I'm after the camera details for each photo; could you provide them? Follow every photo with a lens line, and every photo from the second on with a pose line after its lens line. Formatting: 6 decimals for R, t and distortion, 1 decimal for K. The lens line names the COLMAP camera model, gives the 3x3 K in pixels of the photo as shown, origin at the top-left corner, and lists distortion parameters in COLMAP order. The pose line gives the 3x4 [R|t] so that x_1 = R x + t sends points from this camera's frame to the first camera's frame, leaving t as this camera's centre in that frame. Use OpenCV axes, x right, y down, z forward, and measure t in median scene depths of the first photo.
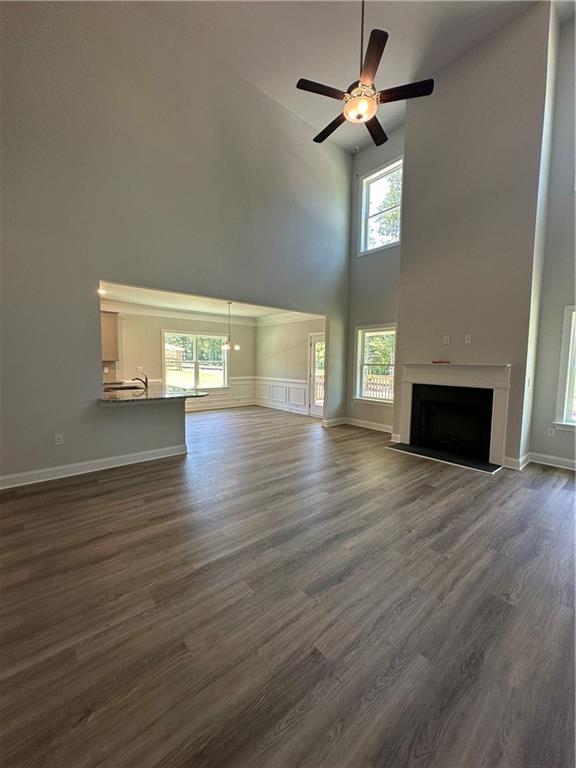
lens RADIAL K [[305.6, 0, 291.1], [0, 305.6, 387.0], [0, 0, 1]] dist [0.000080, 0.000044]
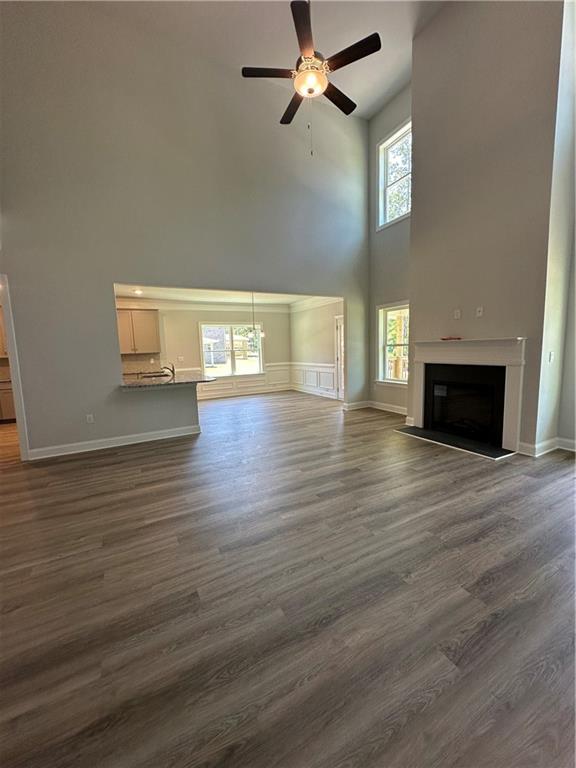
lens RADIAL K [[305.6, 0, 290.3], [0, 305.6, 387.3], [0, 0, 1]] dist [0.000080, 0.000044]
pose [[0.975222, -0.017358, -0.220545, 0.244749], [0.027687, 0.998655, 0.043828, 0.011341], [0.219488, -0.048848, 0.974392, -0.008418]]
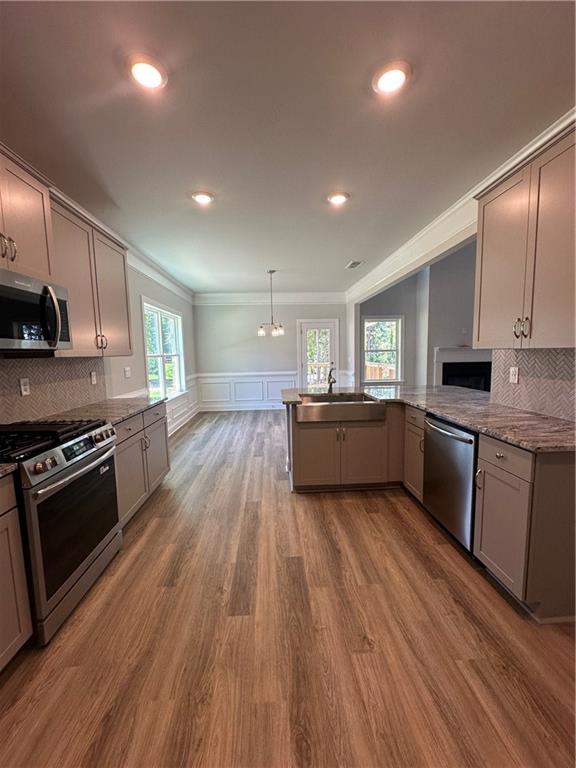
lens RADIAL K [[305.6, 0, 290.9], [0, 305.6, 382.3], [0, 0, 1]] dist [0.000080, 0.000044]
pose [[0.597294, -0.105635, 0.795036, -1.305781], [0.094855, 0.993635, 0.060759, -0.086654], [-0.796394, 0.039122, 0.603512, 0.878943]]
